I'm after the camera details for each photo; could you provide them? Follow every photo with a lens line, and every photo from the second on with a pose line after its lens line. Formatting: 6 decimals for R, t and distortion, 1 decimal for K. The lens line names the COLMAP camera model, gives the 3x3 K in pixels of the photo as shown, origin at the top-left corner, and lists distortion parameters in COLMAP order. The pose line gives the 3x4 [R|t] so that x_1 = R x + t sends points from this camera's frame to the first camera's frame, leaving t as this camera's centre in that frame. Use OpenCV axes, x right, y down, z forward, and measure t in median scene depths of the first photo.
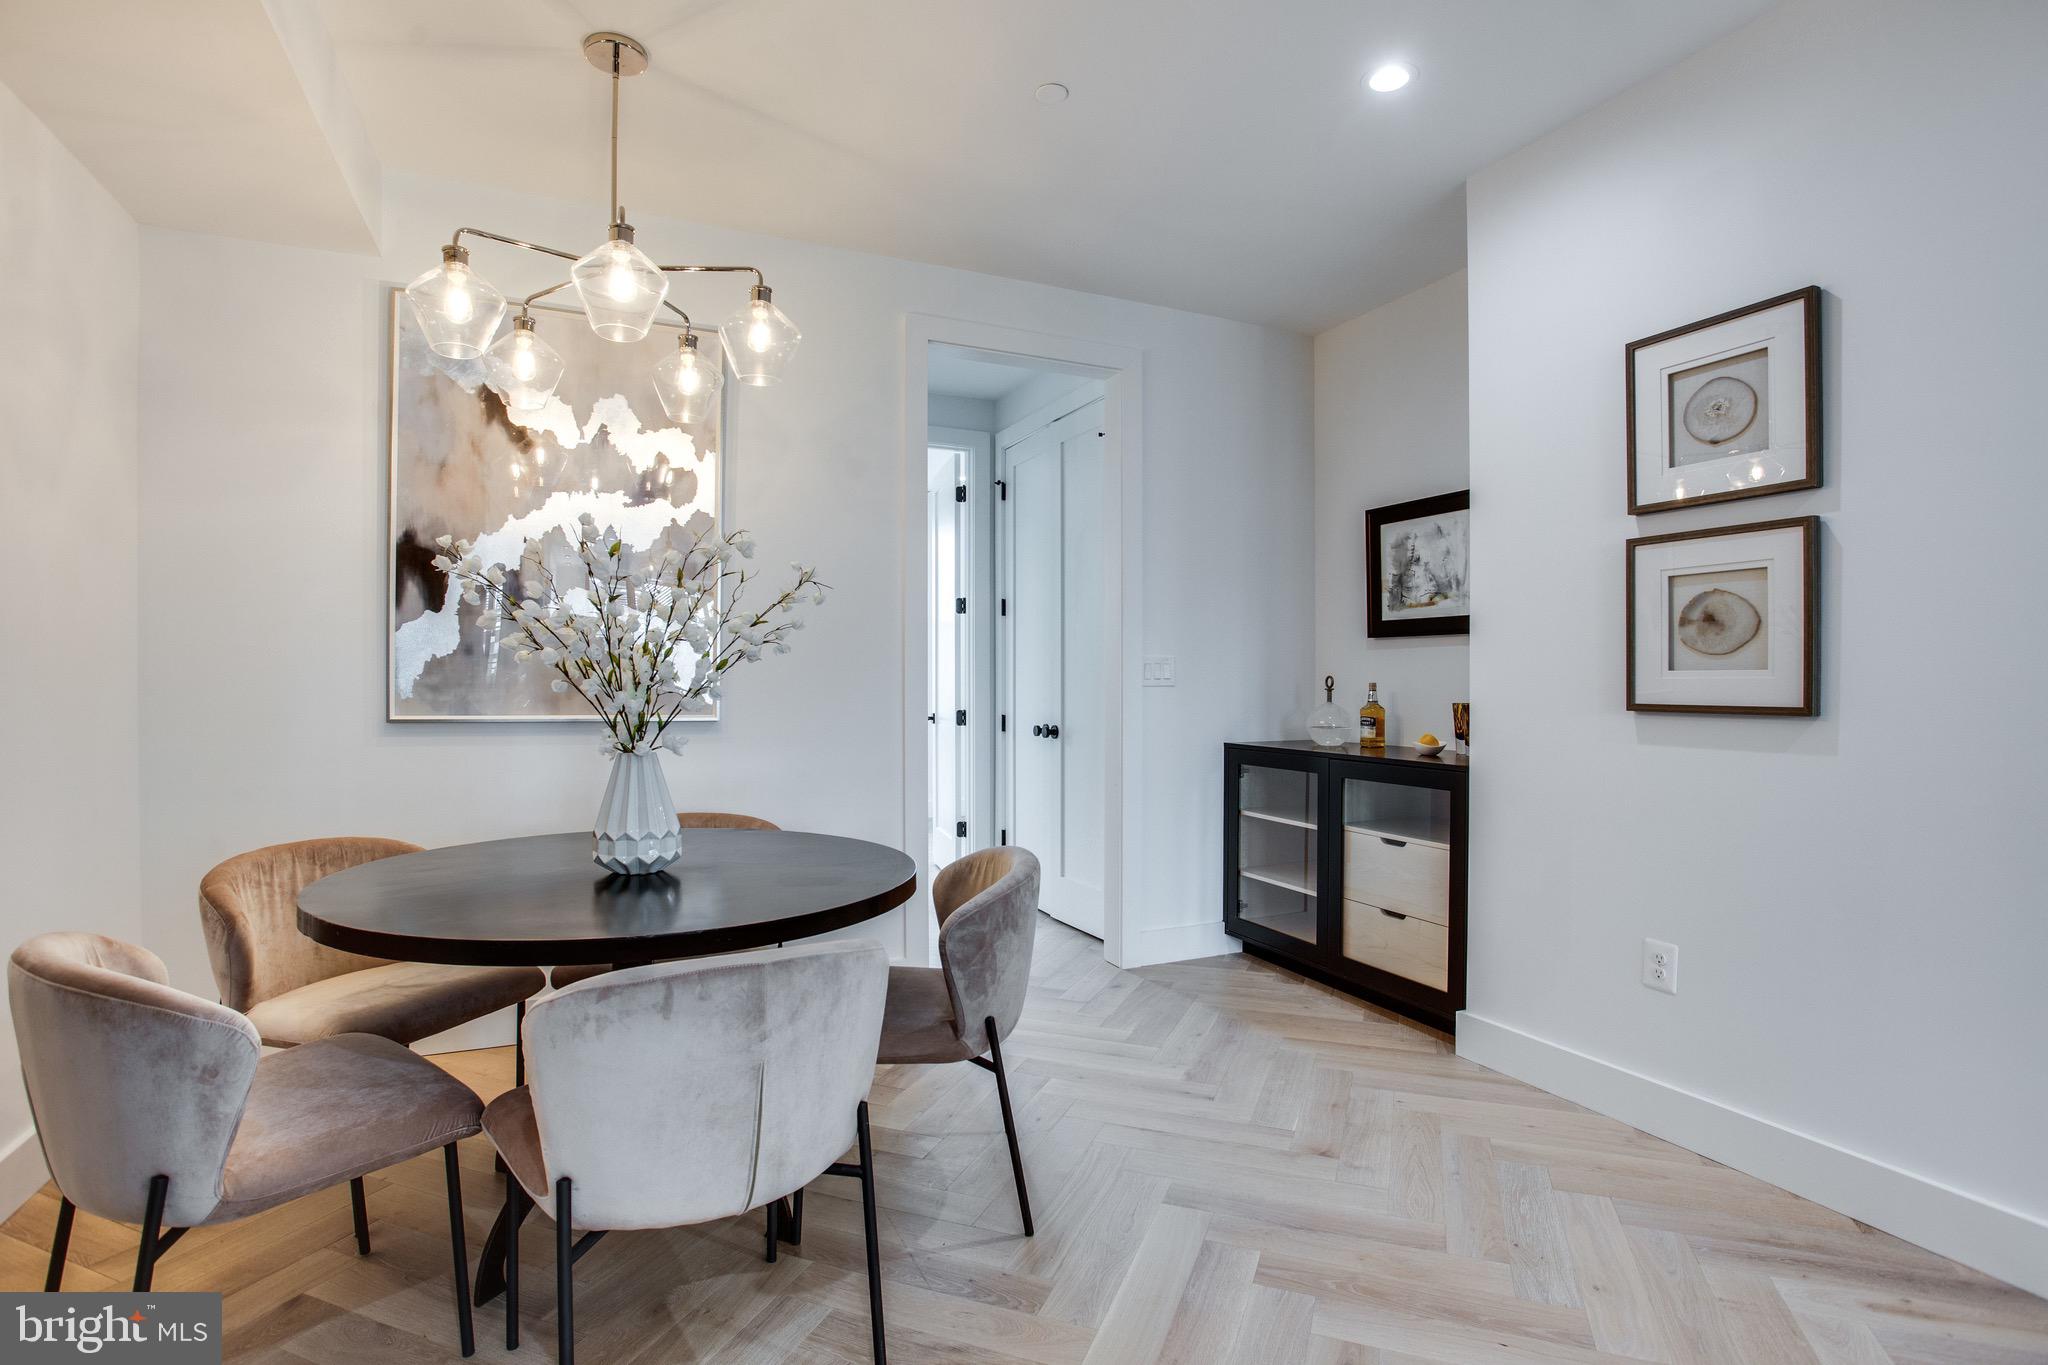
lens RADIAL K [[987.3, 0, 1038.6], [0, 987.3, 682.1], [0, 0, 1]] dist [-0.058589, 0.022296]
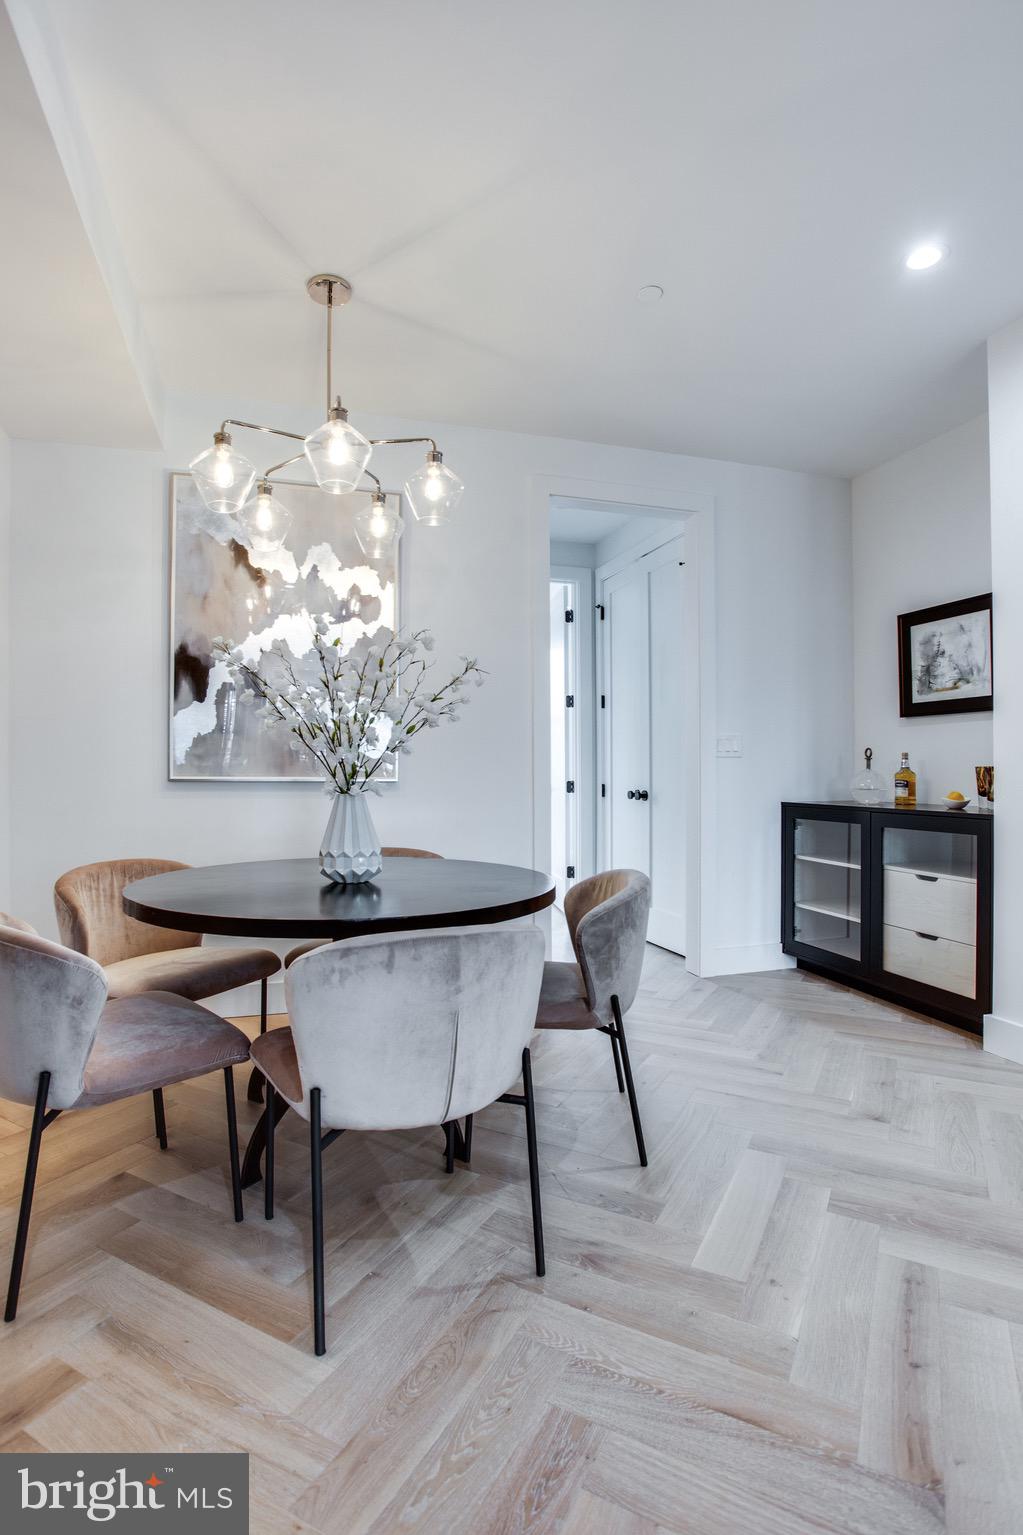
lens RADIAL K [[755.0, 0, 511.5], [0, 755.0, 767.5], [0, 0, 1]] dist [-0.067558, 0.031775]
pose [[0.990415, -0.003407, -0.138080, -0.033602], [0.002646, 0.999980, -0.005694, 0.032125], [0.138097, 0.005274, 0.990405, -0.004141]]
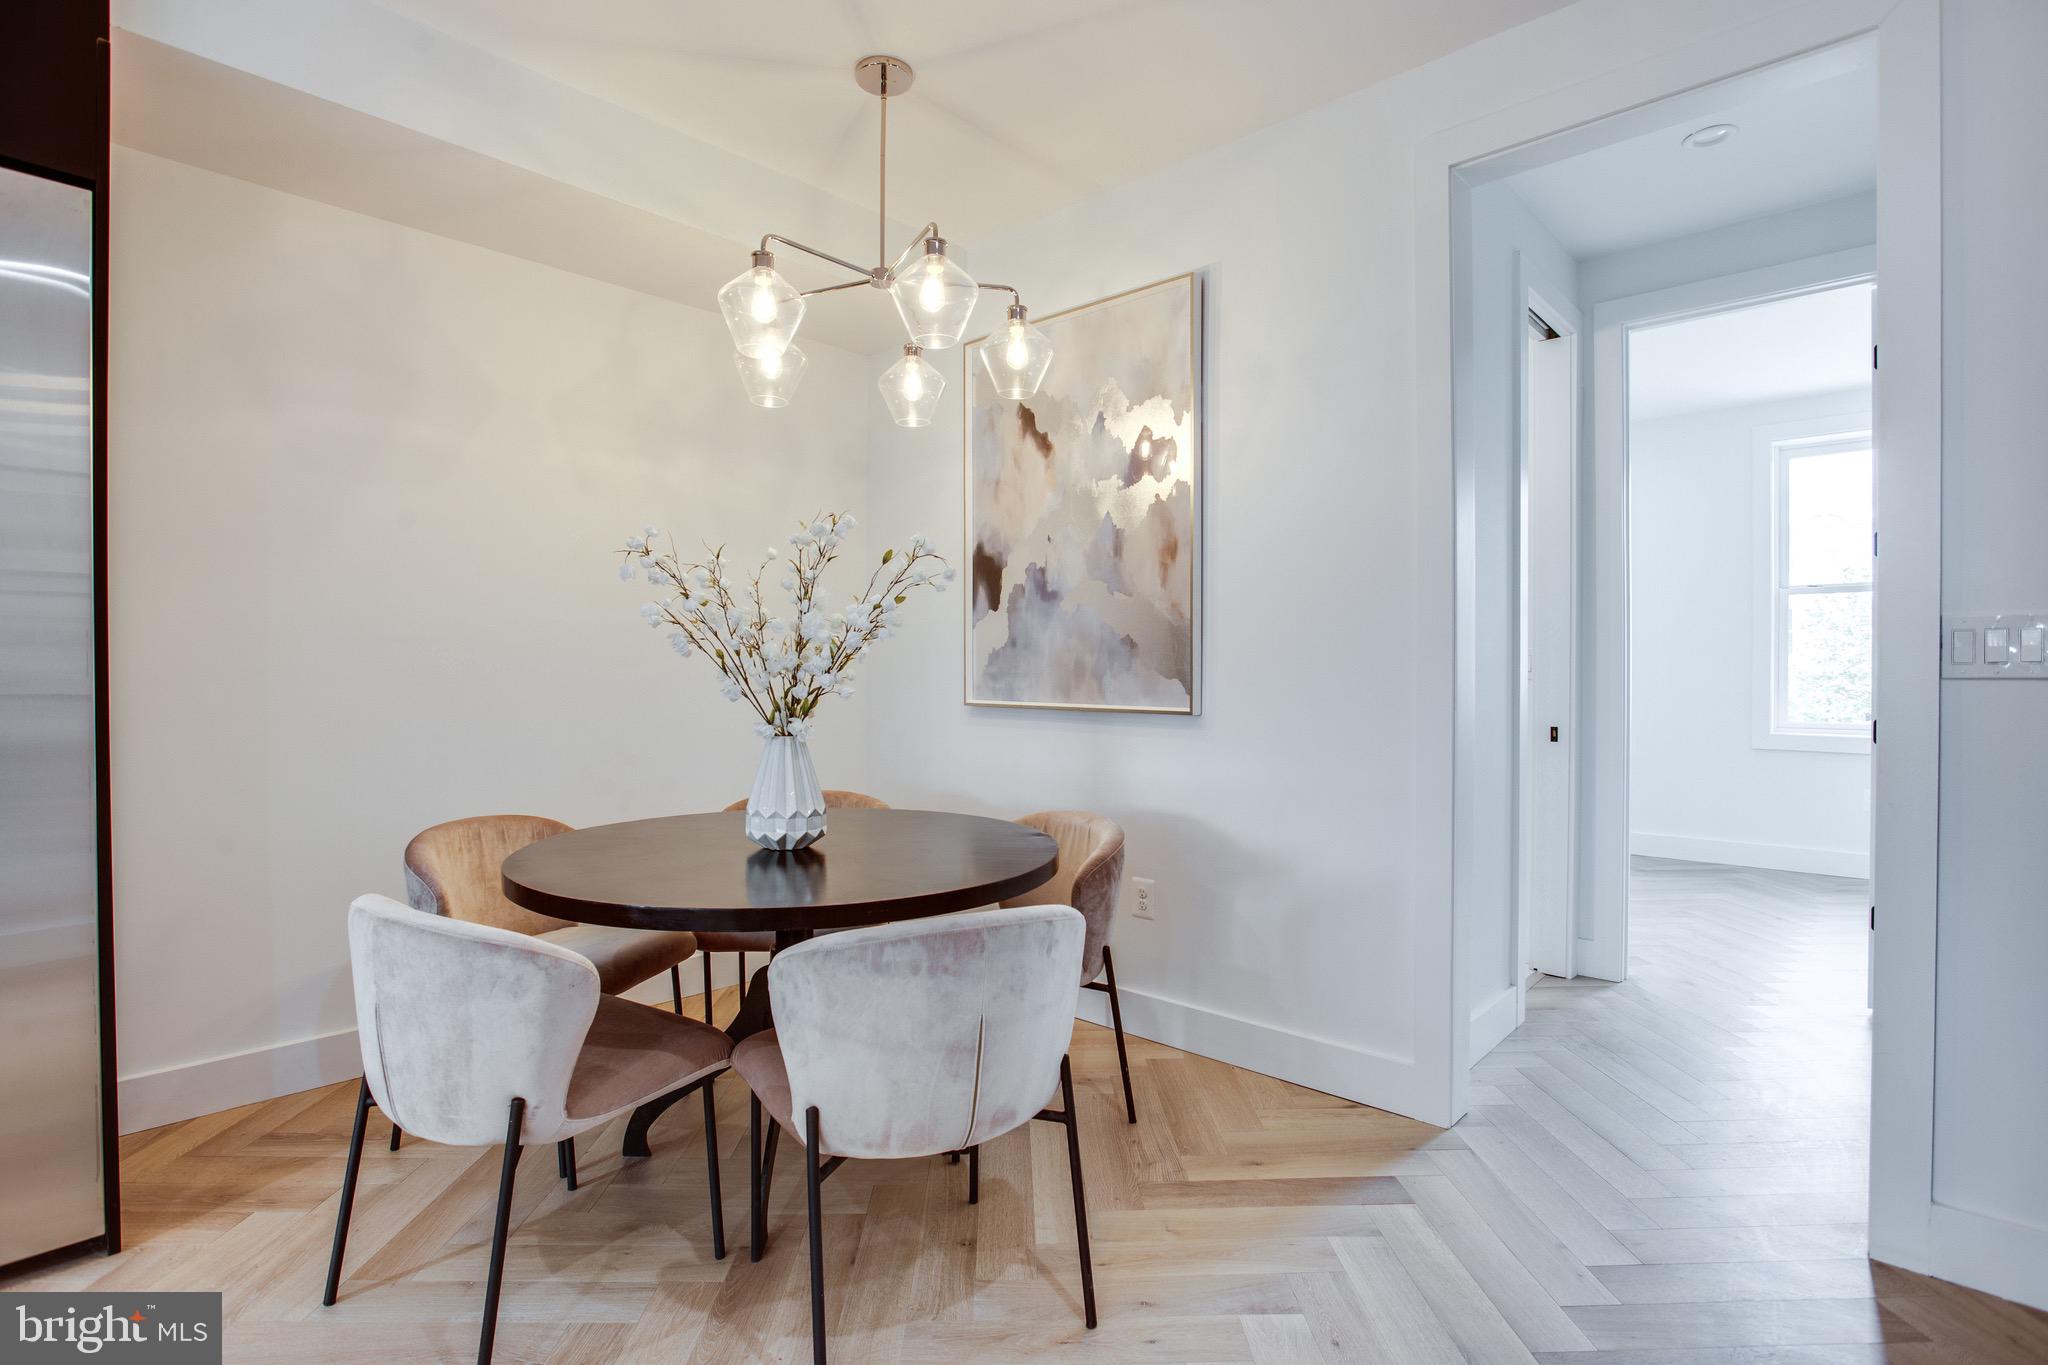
lens RADIAL K [[987.3, 0, 1038.6], [0, 987.3, 682.1], [0, 0, 1]] dist [-0.058589, 0.022296]
pose [[0.399432, 0.008424, -0.916724, 0.526220], [-0.000986, 0.999961, 0.008760, 0.002497], [0.916762, -0.002595, 0.399425, 0.635458]]
